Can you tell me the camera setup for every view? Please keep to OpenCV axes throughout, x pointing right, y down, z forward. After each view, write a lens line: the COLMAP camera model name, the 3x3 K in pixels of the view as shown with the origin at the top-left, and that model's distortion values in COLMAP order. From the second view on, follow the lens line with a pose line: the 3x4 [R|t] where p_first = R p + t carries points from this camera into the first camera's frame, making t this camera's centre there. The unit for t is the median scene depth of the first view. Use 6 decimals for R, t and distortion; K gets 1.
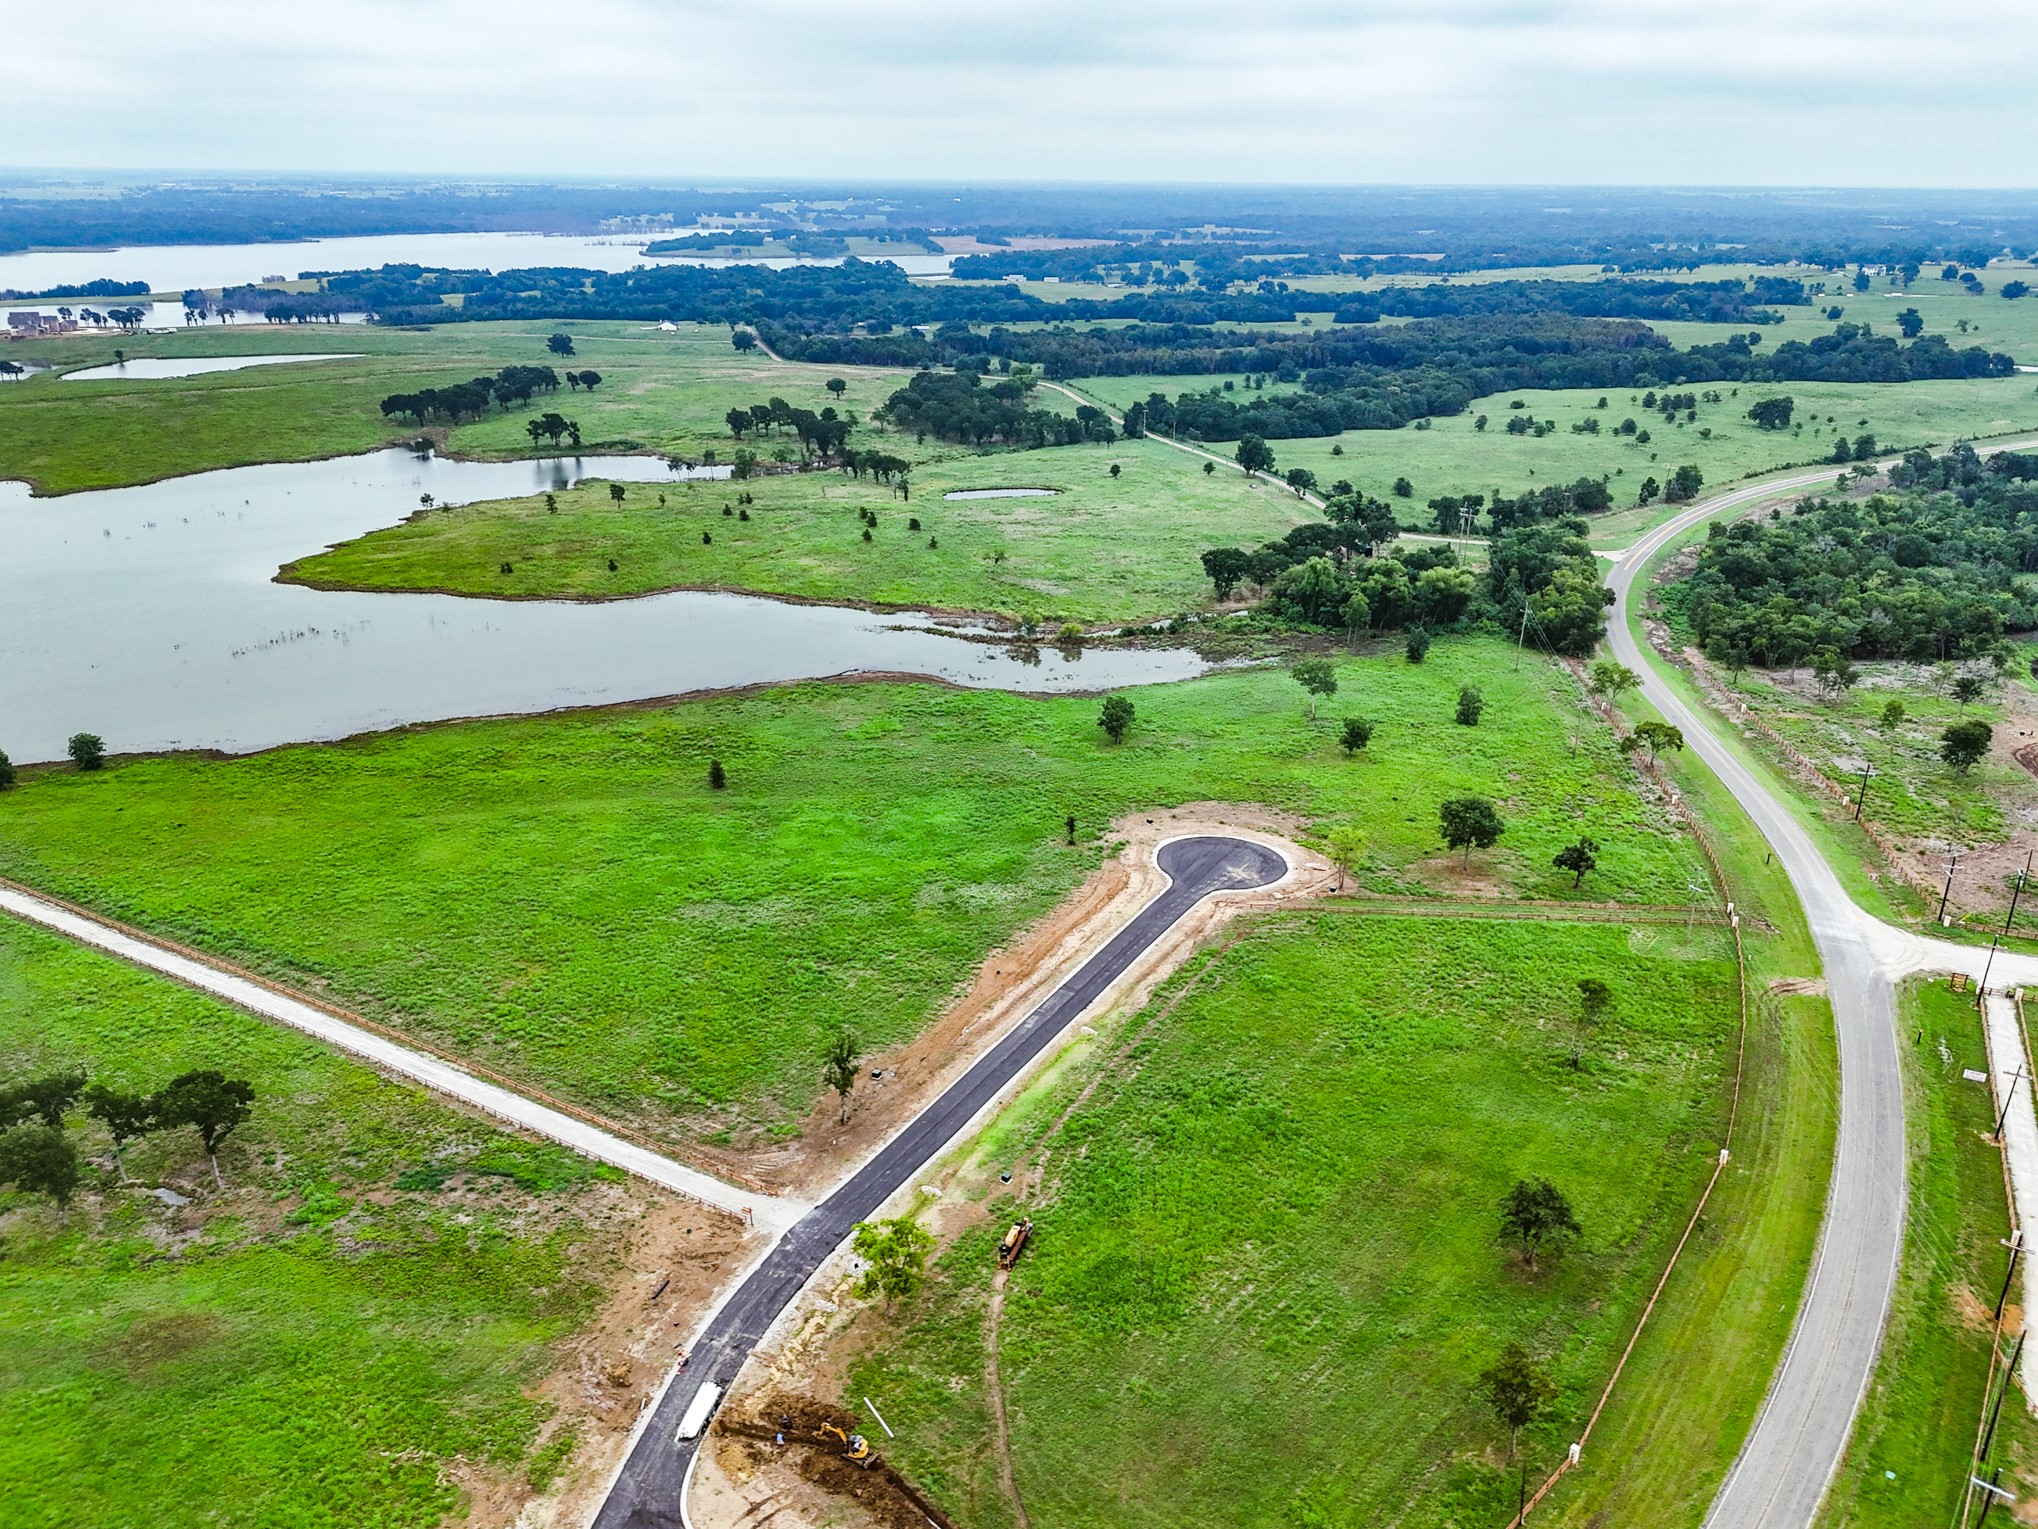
lens RADIAL K [[1495.6, 0, 1023.2], [0, 1495.6, 773.0], [0, 0, 1]] dist [0.058594, -0.054797]
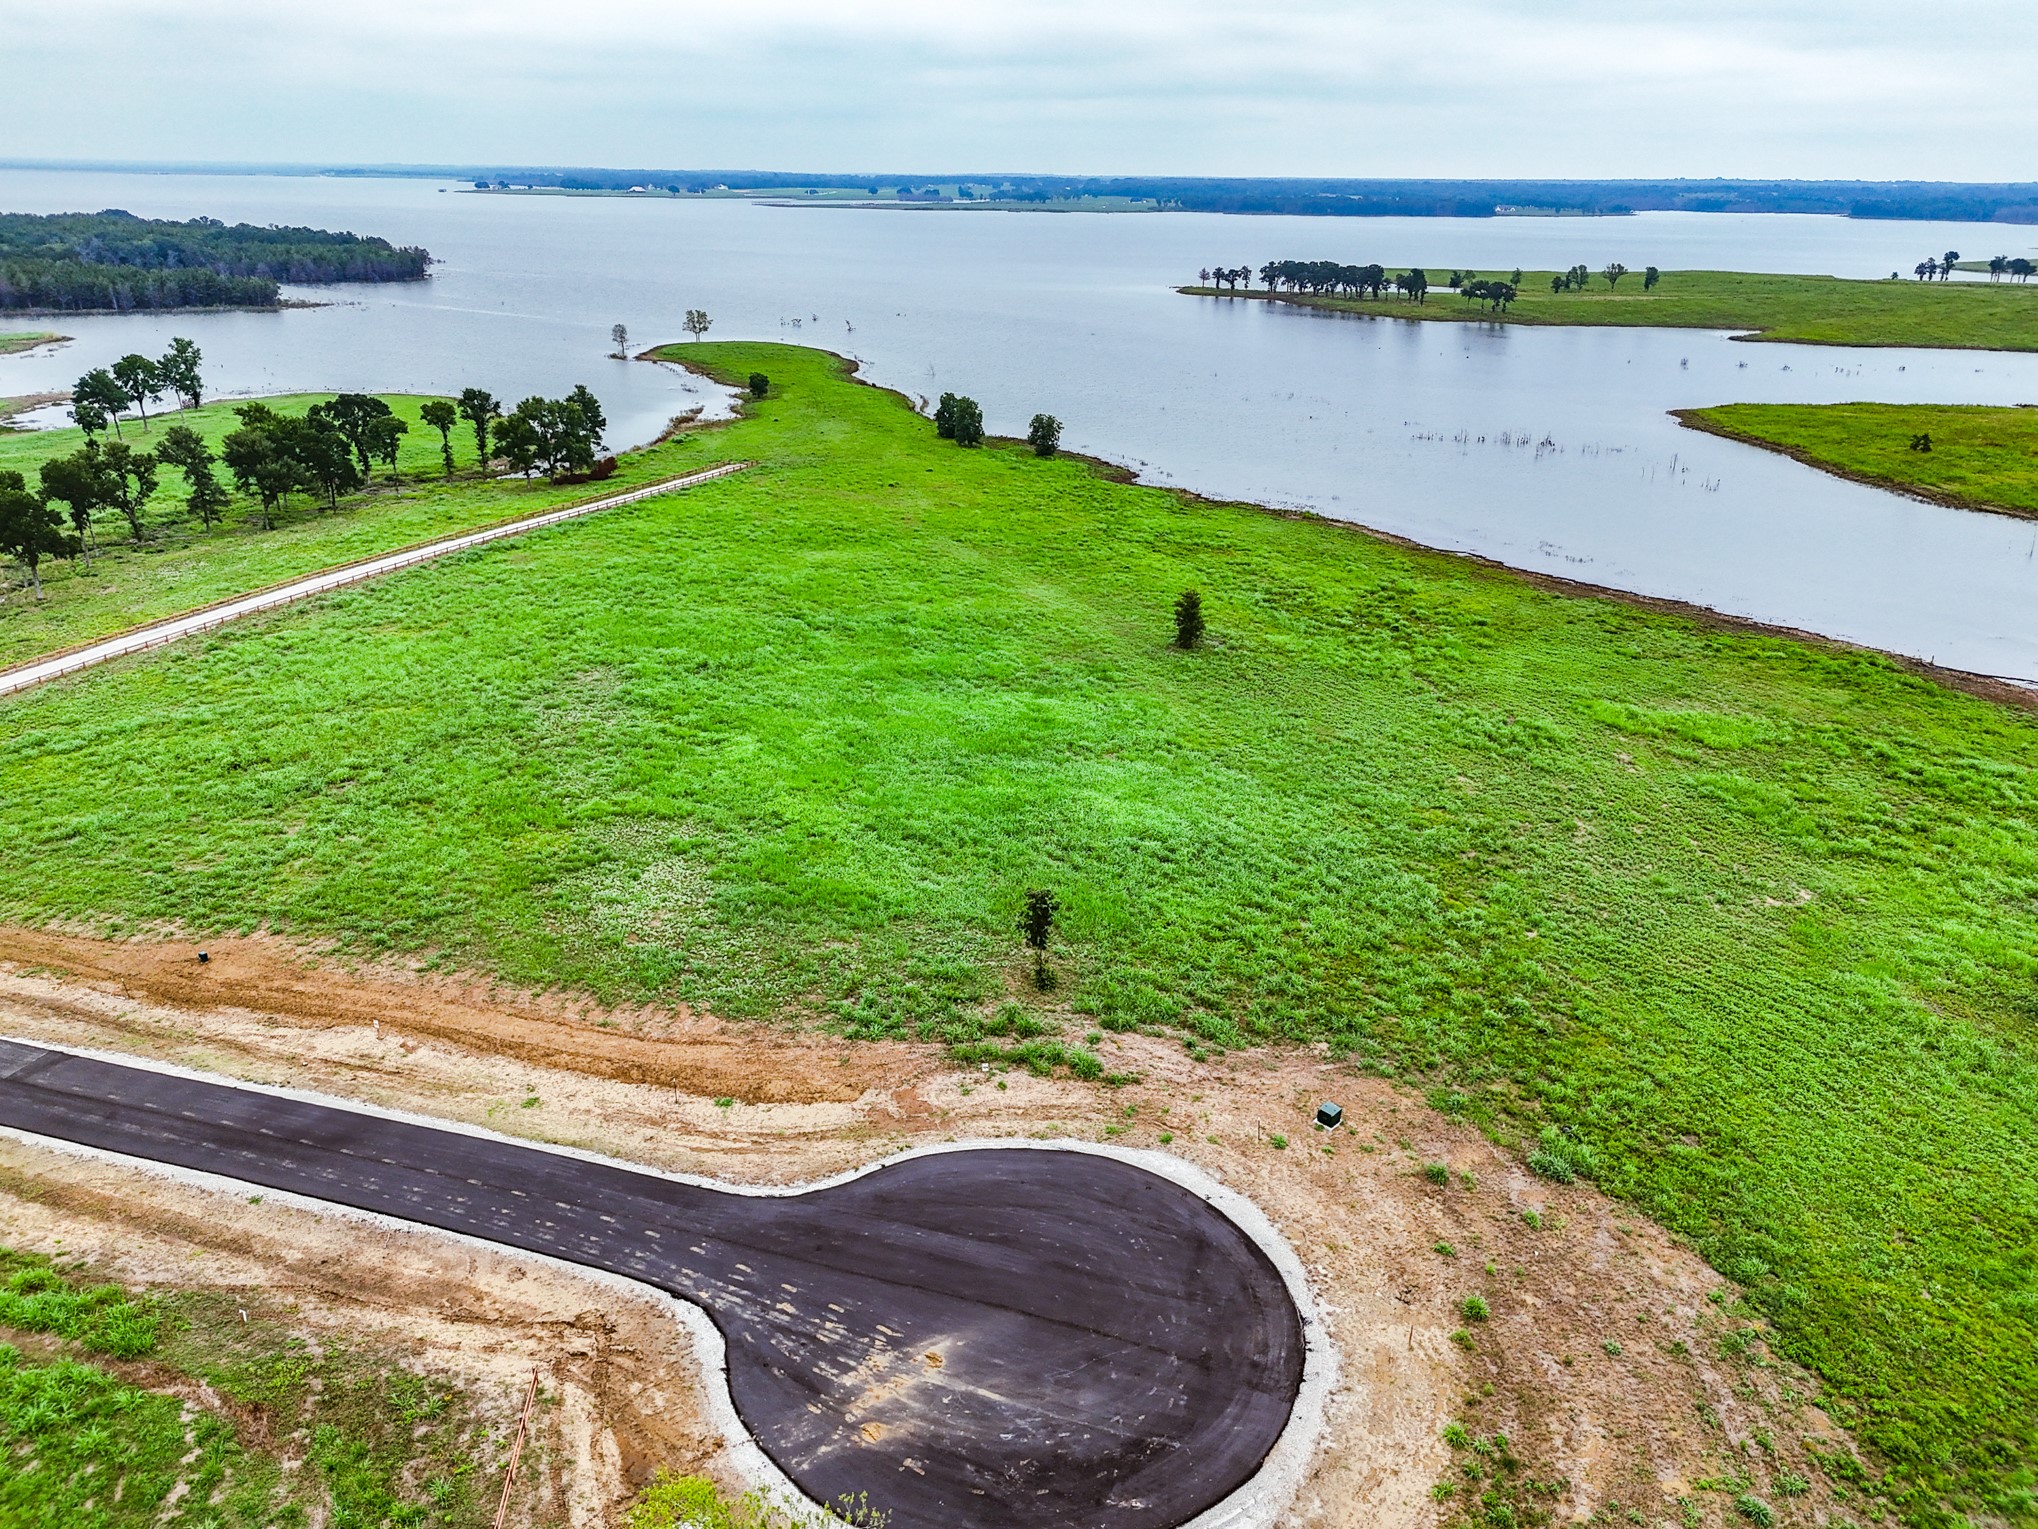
lens RADIAL K [[1495.6, 0, 1024.0], [0, 1495.6, 768.2], [0, 0, 1]] dist [0.058594, -0.054797]
pose [[0.215888, 0.354080, -0.909956, 0.202429], [-0.372443, 0.891335, 0.258472, -0.049015], [0.902595, 0.283106, 0.324303, 0.584894]]
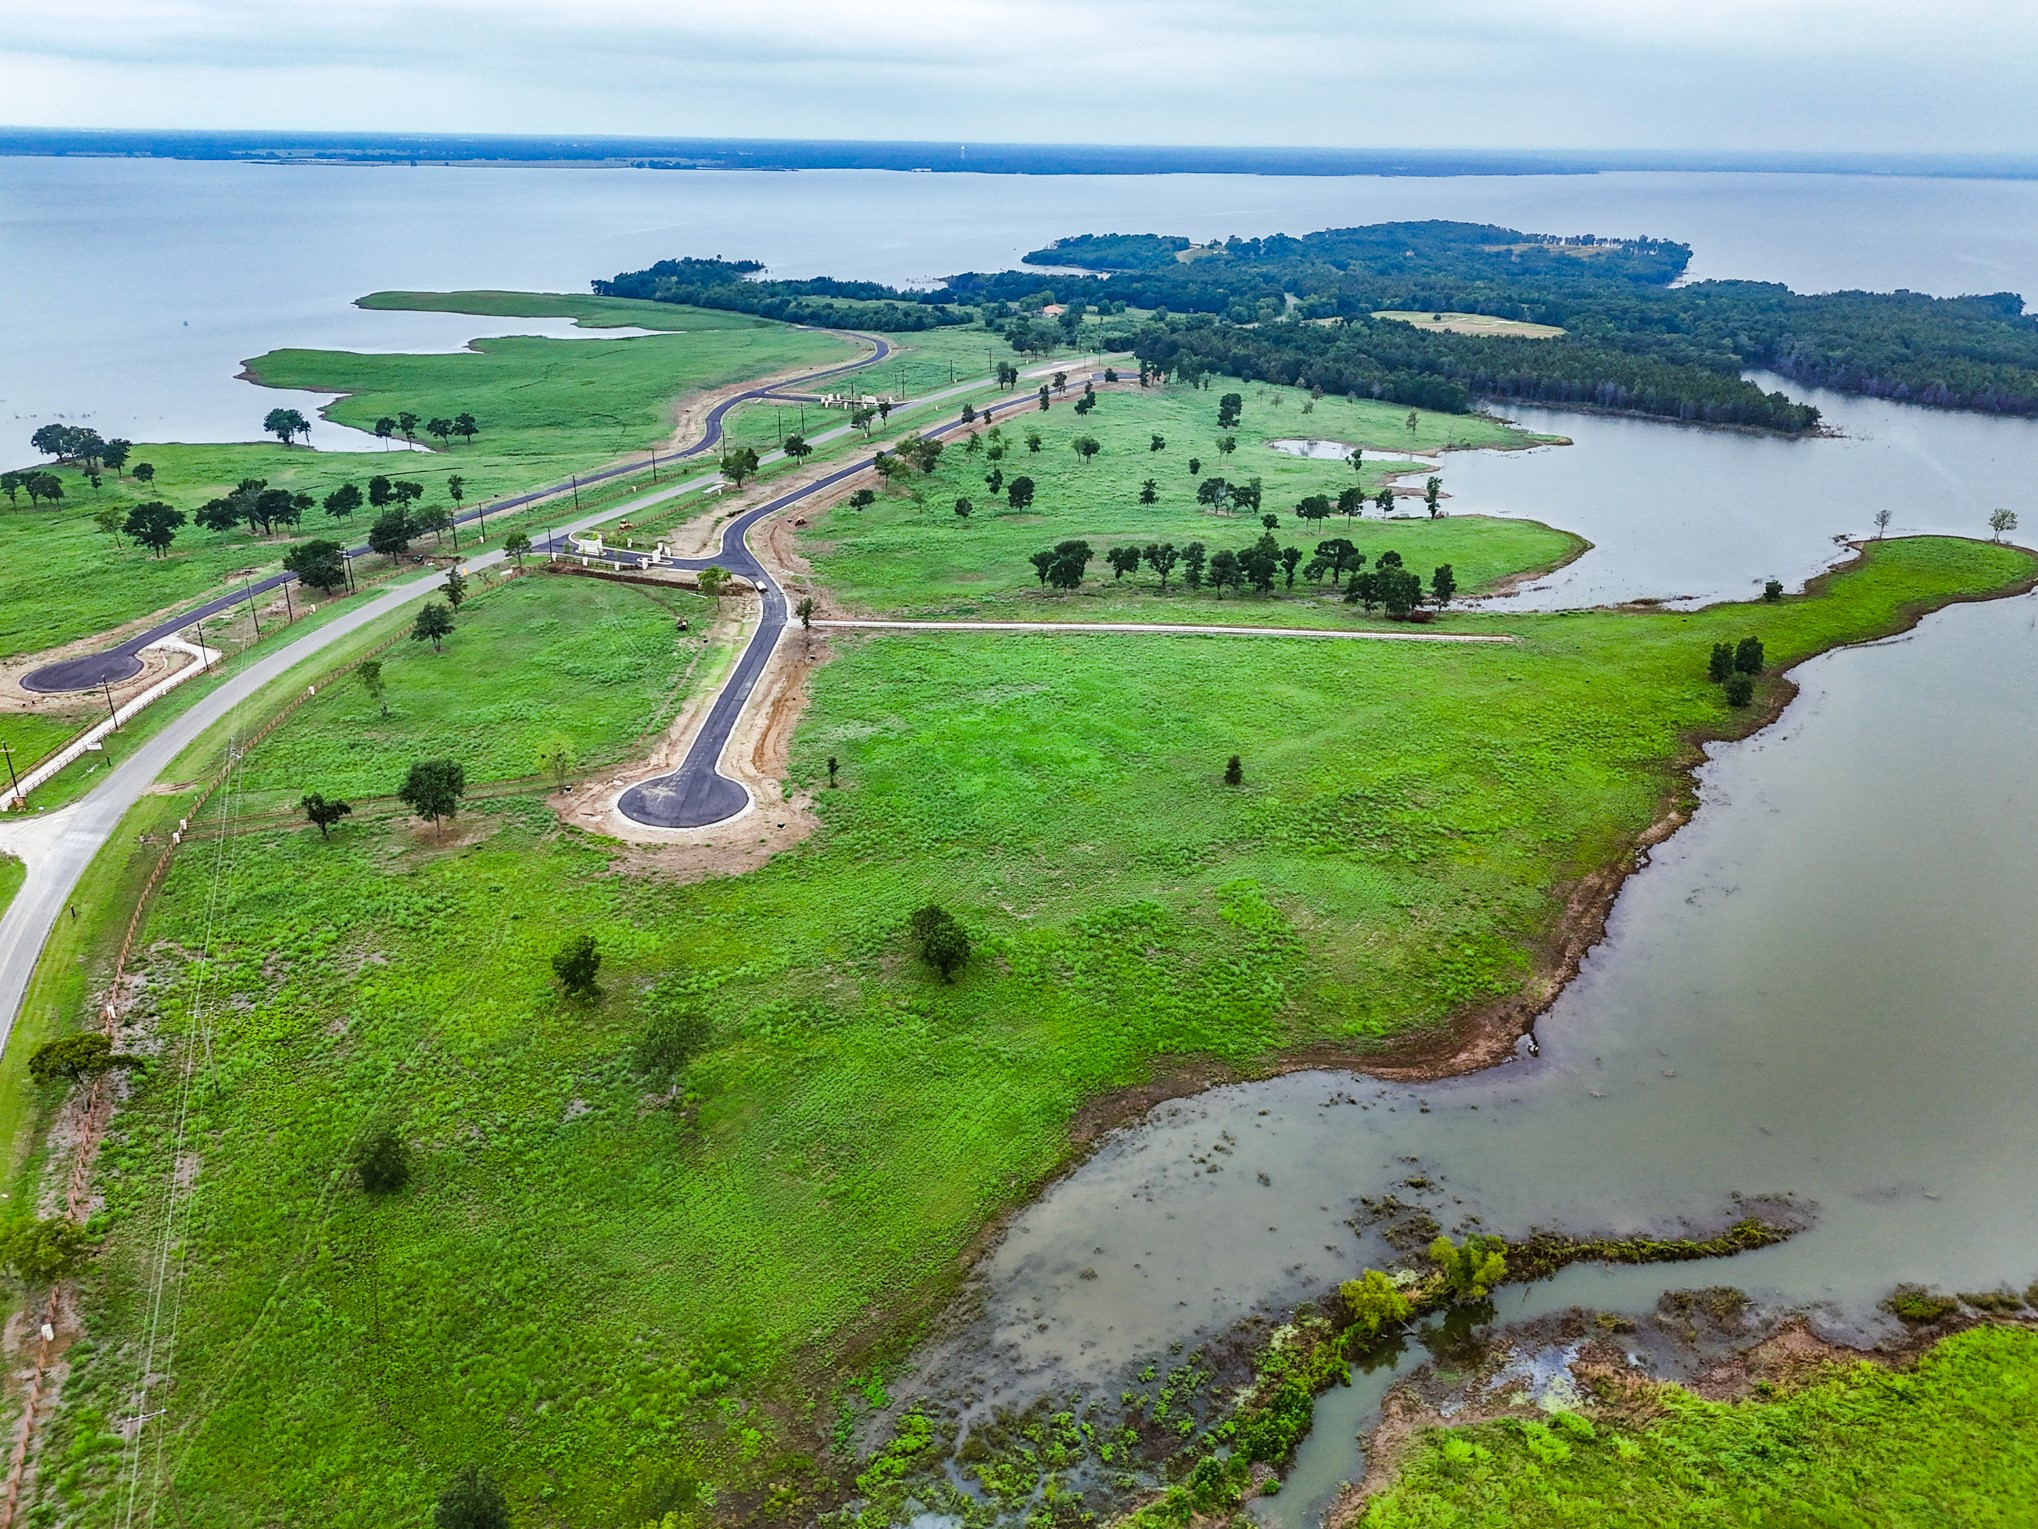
lens RADIAL K [[1495.6, 0, 1017.7], [0, 1495.6, 767.0], [0, 0, 1]] dist [0.058594, -0.054797]
pose [[-0.854194, 0.183729, -0.486411, 0.282139], [-0.210497, 0.733207, 0.646605, -0.438022], [0.475440, 0.654714, -0.587627, 1.104019]]
